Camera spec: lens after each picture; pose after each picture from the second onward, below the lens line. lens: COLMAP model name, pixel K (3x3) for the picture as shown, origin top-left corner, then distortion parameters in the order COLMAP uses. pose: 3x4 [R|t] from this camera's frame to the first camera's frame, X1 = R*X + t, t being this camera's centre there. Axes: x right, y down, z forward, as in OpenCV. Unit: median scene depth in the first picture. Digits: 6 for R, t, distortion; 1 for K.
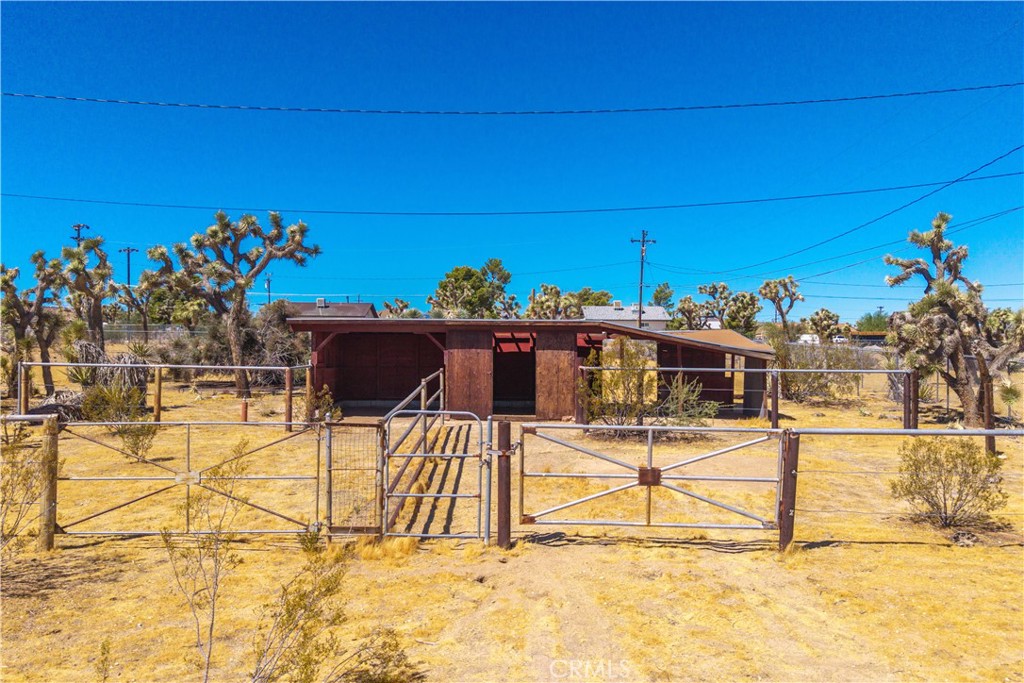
lens RADIAL K [[799.6, 0, 514.0], [0, 799.6, 345.6], [0, 0, 1]] dist [0.007360, -0.005341]
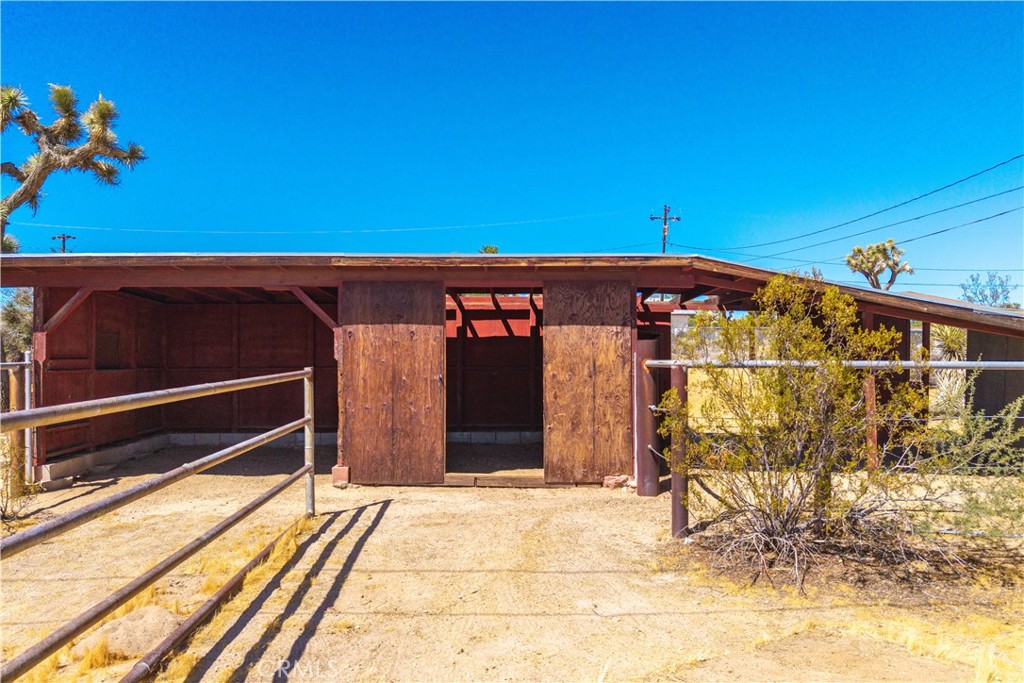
lens RADIAL K [[799.6, 0, 514.0], [0, 799.6, 345.6], [0, 0, 1]] dist [0.007360, -0.005341]
pose [[0.999964, -0.008207, -0.002242, 0.010664], [0.008197, 0.999957, -0.004284, 0.016133], [0.002277, 0.004265, 0.999988, 0.486138]]
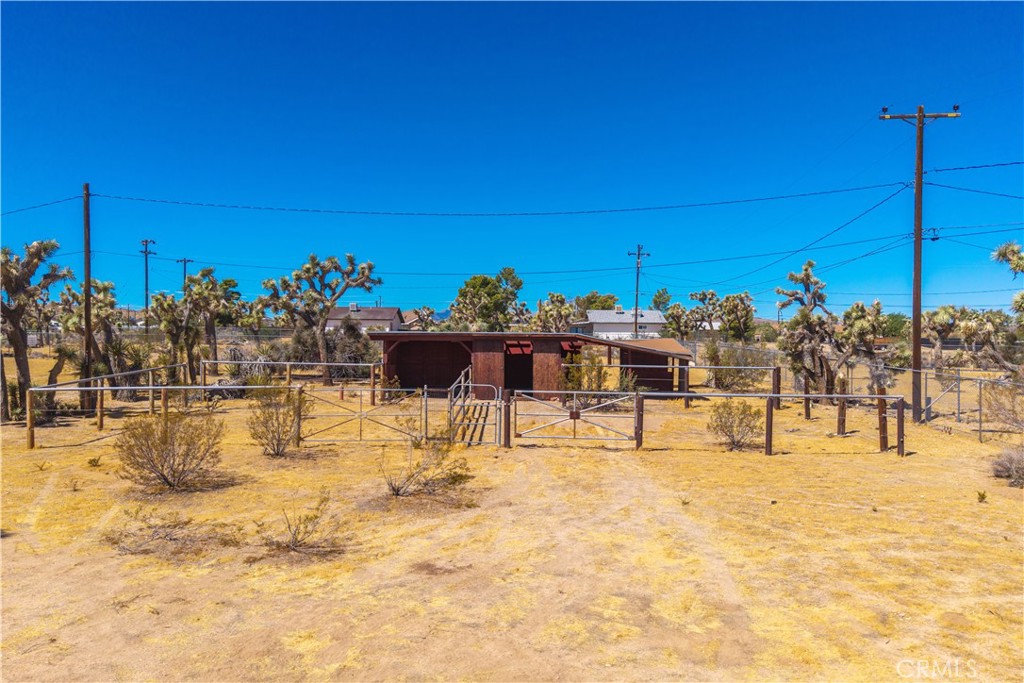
lens RADIAL K [[799.6, 0, 514.0], [0, 799.6, 345.6], [0, 0, 1]] dist [0.007360, -0.005341]
pose [[0.999828, 0.001646, -0.018451, 0.016975], [-0.001600, 0.999996, 0.002482, -0.010469], [0.018455, -0.002452, 0.999827, -0.429104]]
